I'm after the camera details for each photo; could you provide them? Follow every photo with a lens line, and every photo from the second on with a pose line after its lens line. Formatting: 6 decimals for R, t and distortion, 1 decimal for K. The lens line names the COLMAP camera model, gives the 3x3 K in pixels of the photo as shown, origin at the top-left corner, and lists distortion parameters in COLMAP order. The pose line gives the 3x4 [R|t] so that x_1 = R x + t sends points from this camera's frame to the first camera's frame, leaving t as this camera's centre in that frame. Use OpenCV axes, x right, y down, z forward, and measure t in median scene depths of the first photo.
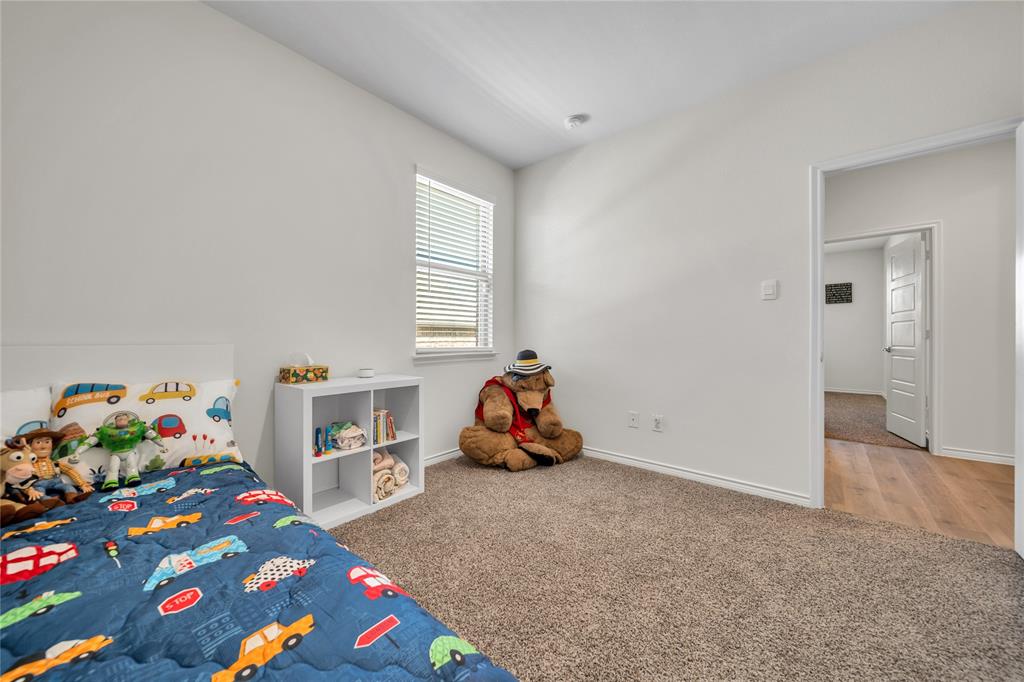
lens RADIAL K [[364.2, 0, 512.0], [0, 364.2, 341.0], [0, 0, 1]] dist [-0.001758, -0.000238]
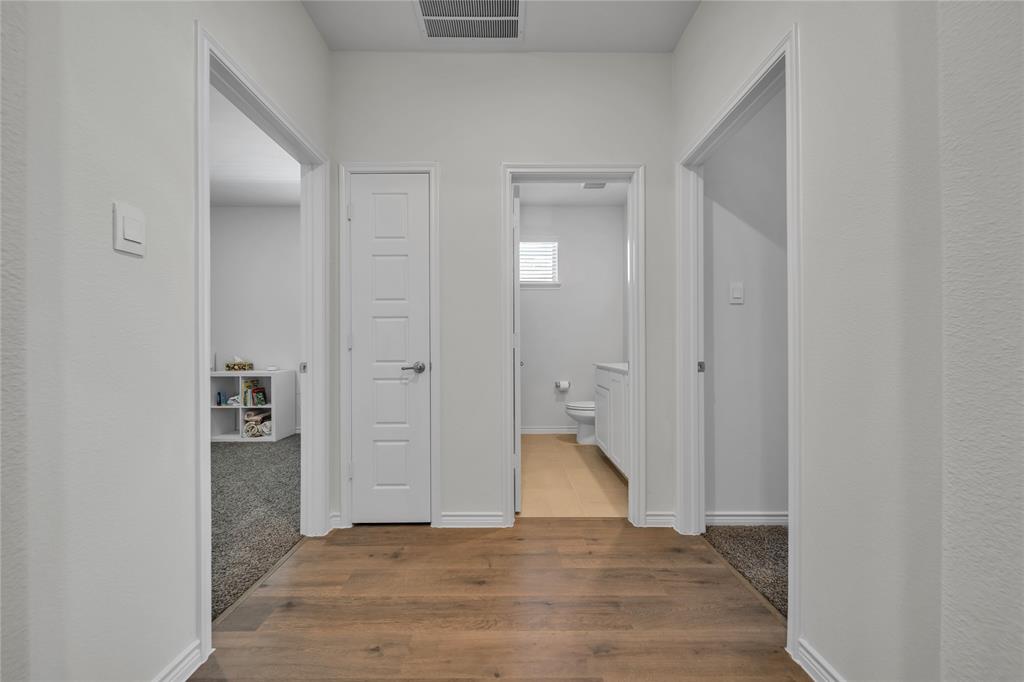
lens RADIAL K [[364.2, 0, 512.0], [0, 364.2, 341.0], [0, 0, 1]] dist [-0.001758, -0.000238]
pose [[0.653813, -0.016145, -0.756484, 1.926834], [0.014153, 0.999858, -0.009107, -0.010410], [0.756524, -0.004752, 0.653949, 0.817135]]
